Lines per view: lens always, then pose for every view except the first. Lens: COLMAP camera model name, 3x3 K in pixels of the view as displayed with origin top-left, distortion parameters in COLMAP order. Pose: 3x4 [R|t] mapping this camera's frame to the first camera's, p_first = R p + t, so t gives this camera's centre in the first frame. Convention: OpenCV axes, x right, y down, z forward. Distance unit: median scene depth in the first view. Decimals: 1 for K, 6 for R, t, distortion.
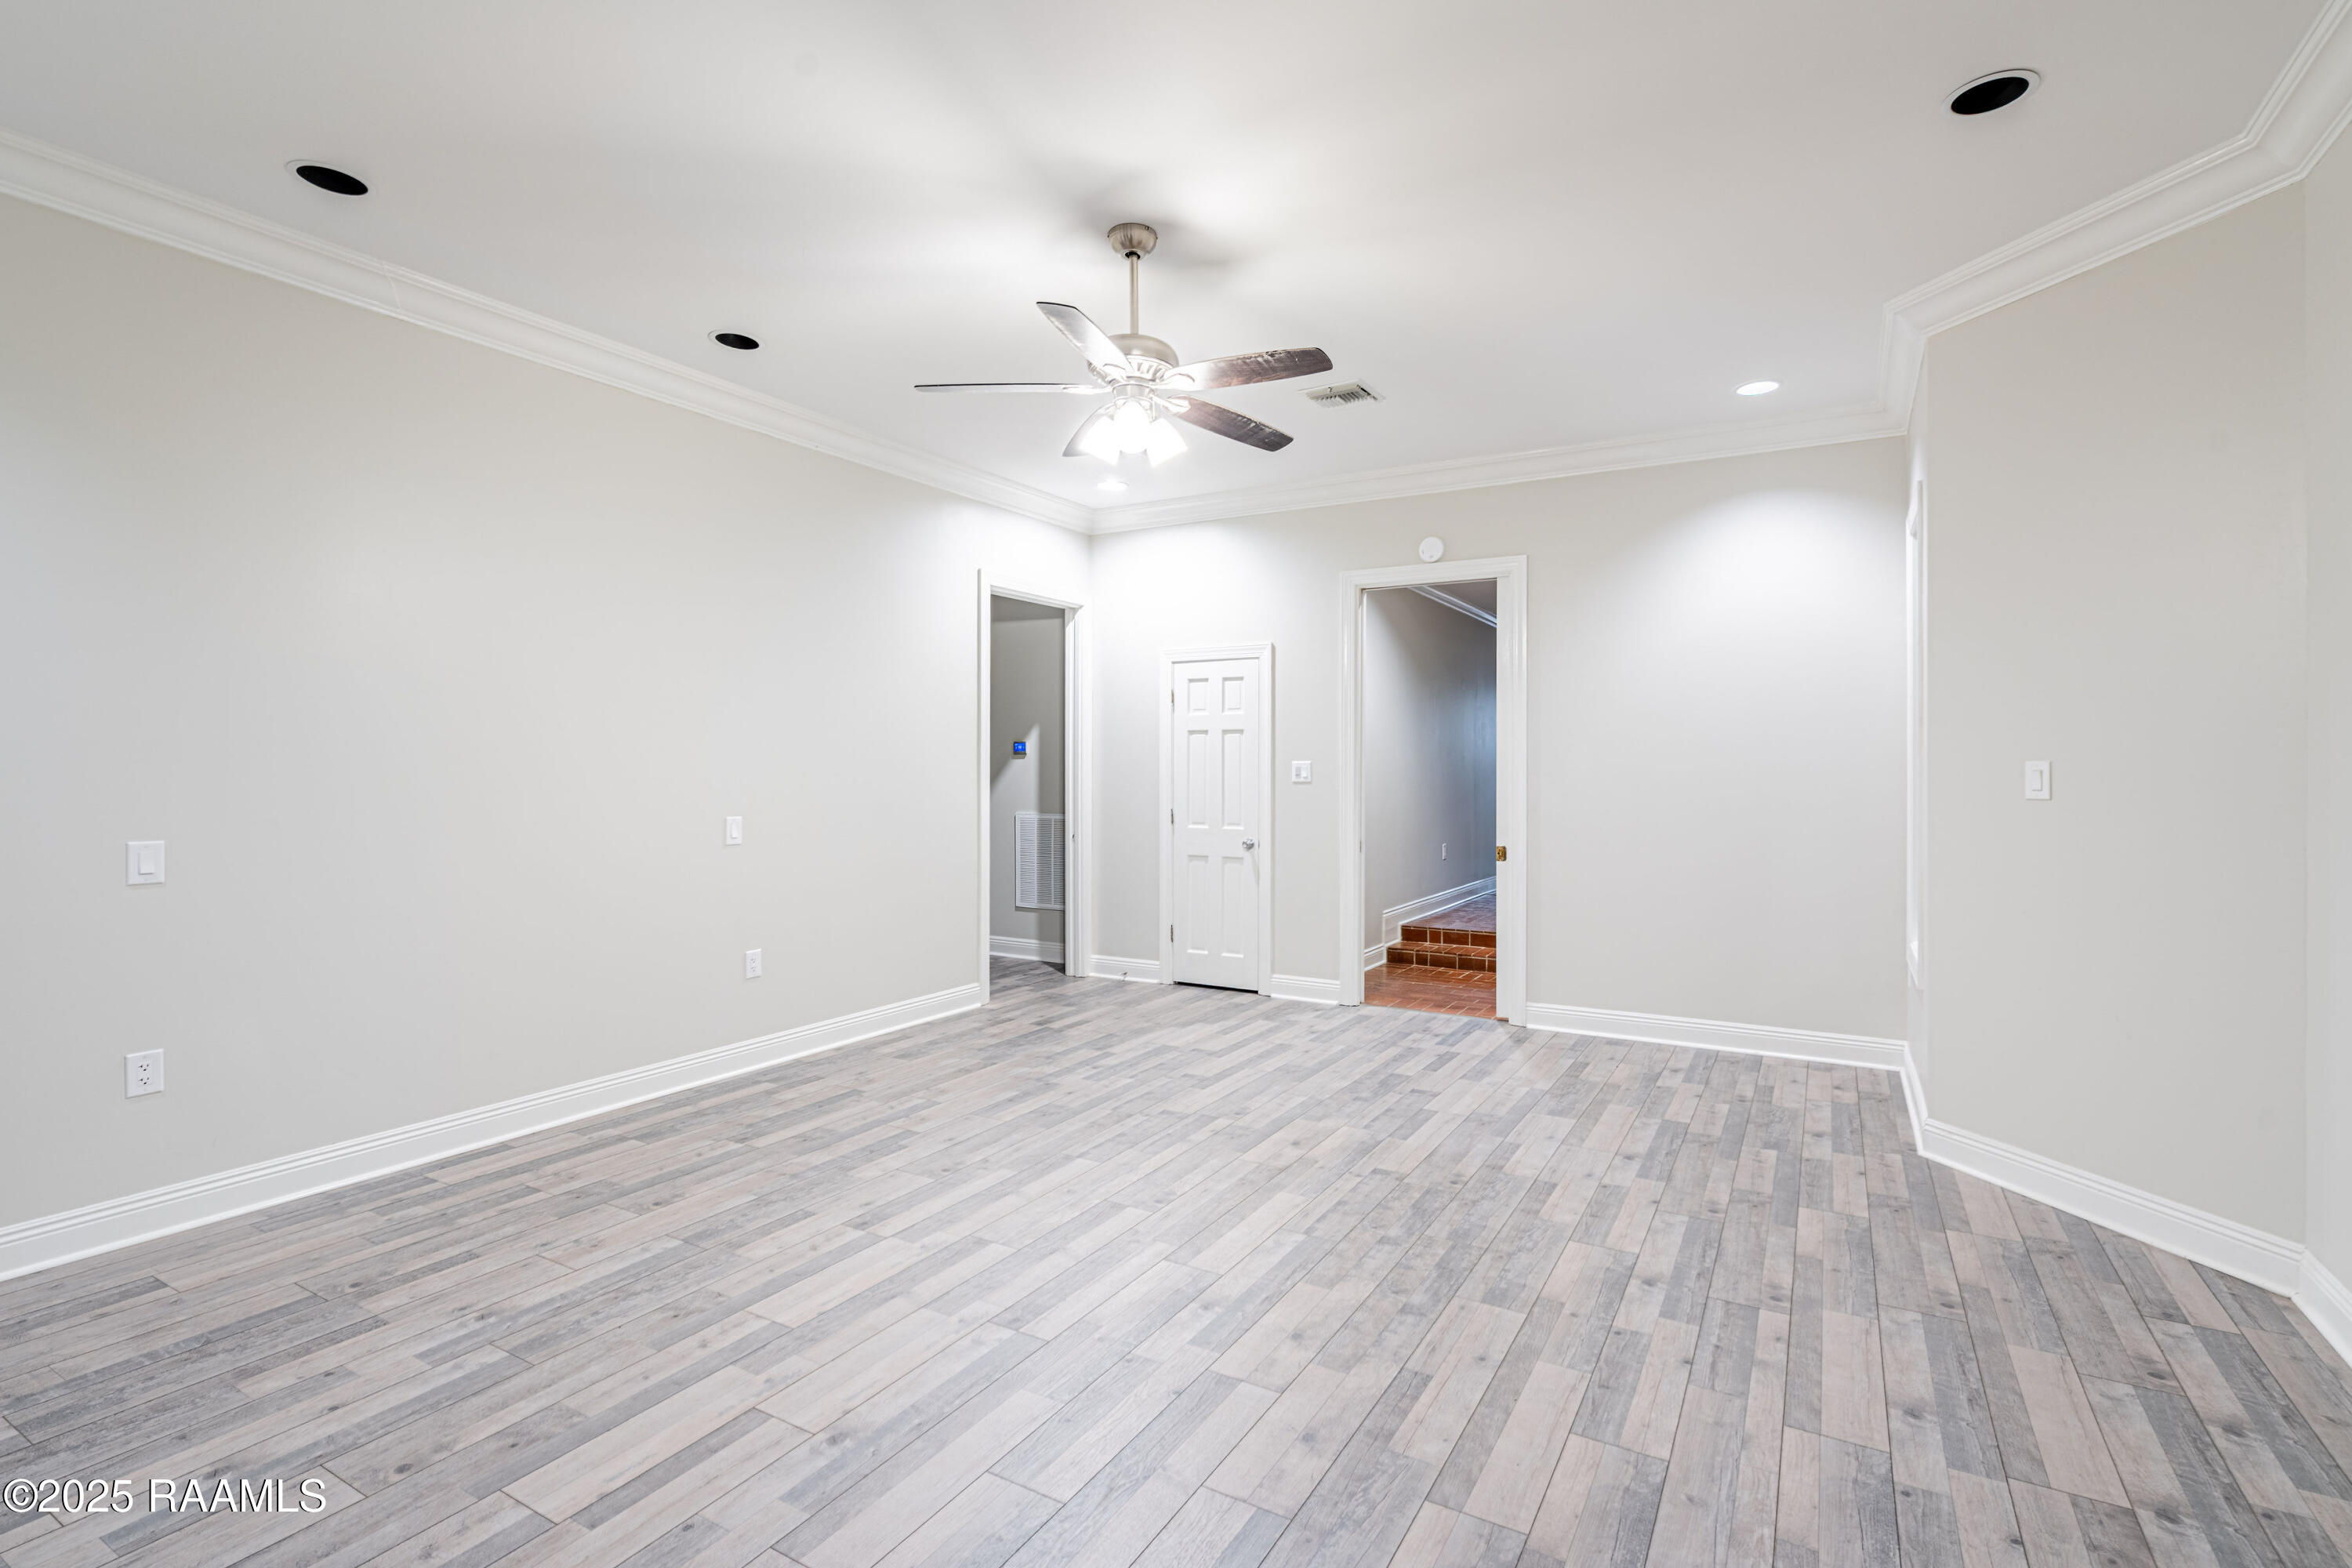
lens RADIAL K [[1086.0, 0, 1181.2], [0, 1086.0, 778.9], [0, 0, 1]] dist [-0.003484, 0.002869]
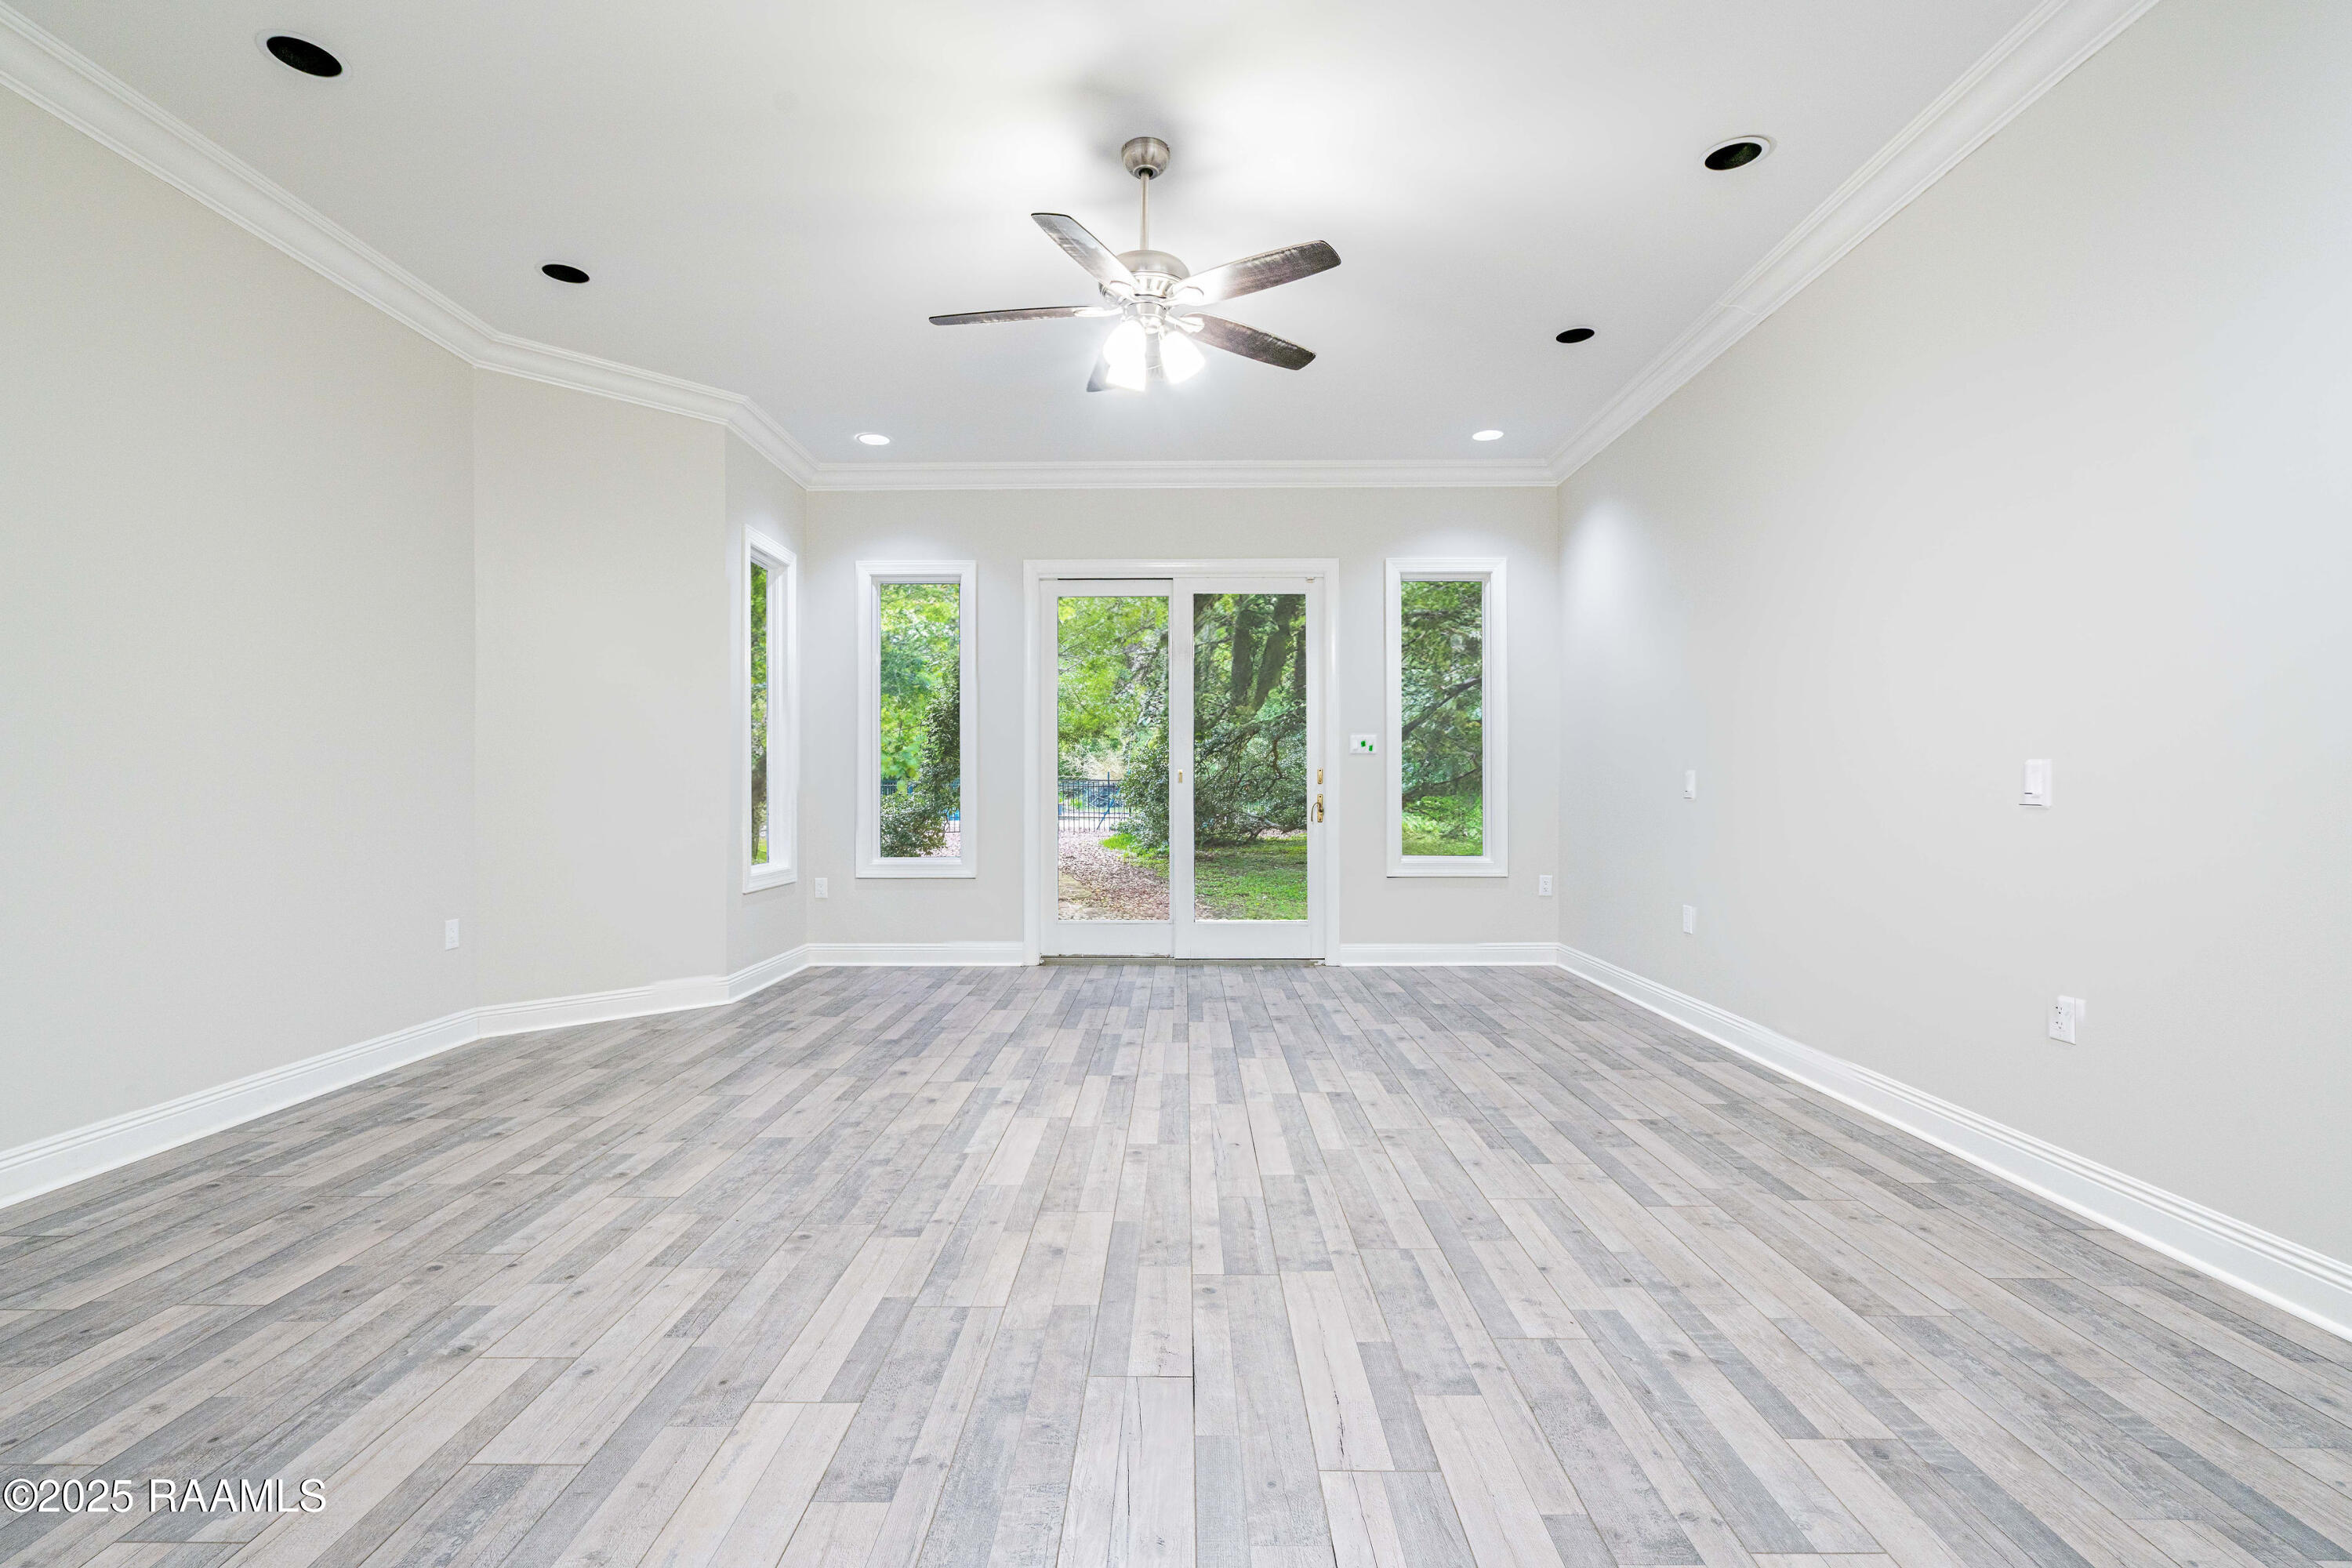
lens RADIAL K [[1086.0, 0, 1223.2], [0, 1086.0, 786.2], [0, 0, 1]] dist [-0.003484, 0.002869]
pose [[-0.840796, 0.000216, -0.541352, 0.401159], [-0.001576, 0.999995, 0.002847, 0.066393], [0.541349, 0.003247, -0.840791, 1.728933]]
